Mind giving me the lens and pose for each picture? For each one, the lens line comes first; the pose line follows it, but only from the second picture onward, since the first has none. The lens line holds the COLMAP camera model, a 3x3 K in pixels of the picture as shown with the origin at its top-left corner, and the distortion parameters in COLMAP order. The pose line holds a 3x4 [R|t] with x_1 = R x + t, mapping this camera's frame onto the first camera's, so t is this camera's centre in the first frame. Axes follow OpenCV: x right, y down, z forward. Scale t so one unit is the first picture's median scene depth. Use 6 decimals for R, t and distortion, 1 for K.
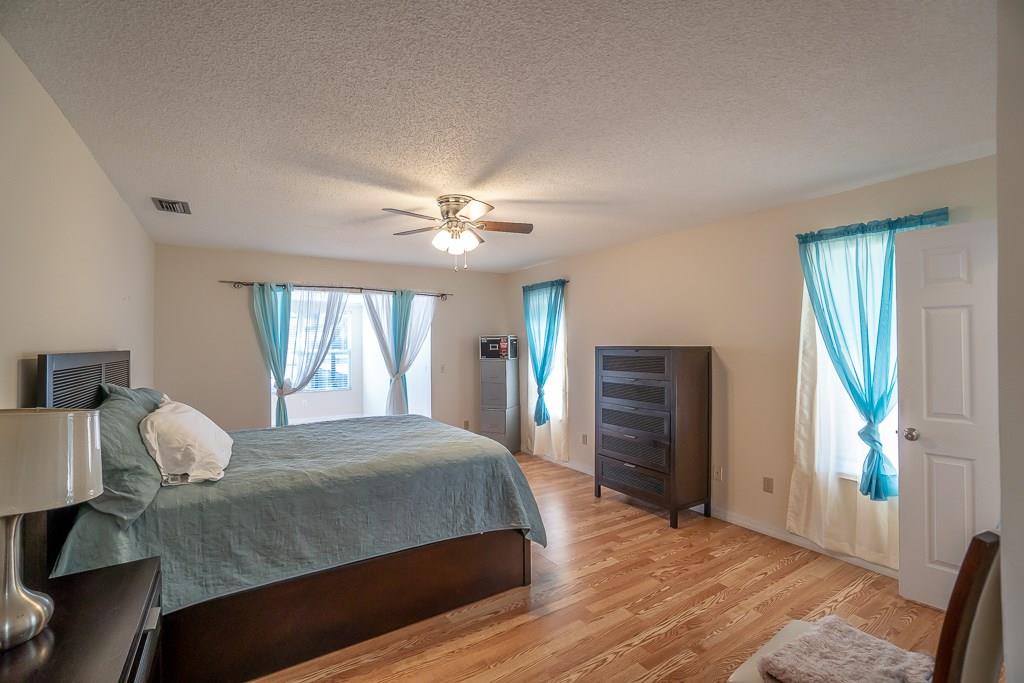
lens RADIAL K [[450.4, 0, 505.5], [0, 450.4, 338.1], [0, 0, 1]] dist [-0.064389, 0.023919]
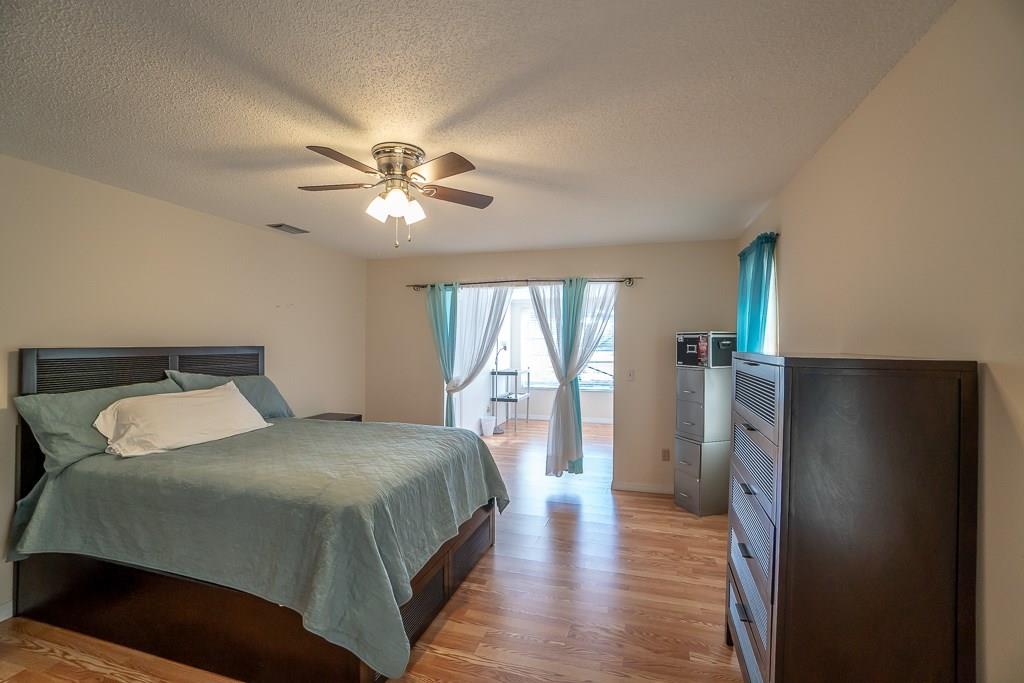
lens RADIAL K [[450.4, 0, 505.5], [0, 450.4, 338.1], [0, 0, 1]] dist [-0.064389, 0.023919]
pose [[0.647539, 0.001869, -0.762030, 0.349240], [0.002700, 0.999985, 0.004747, 0.000039], [0.762028, -0.005131, 0.647524, 0.395126]]
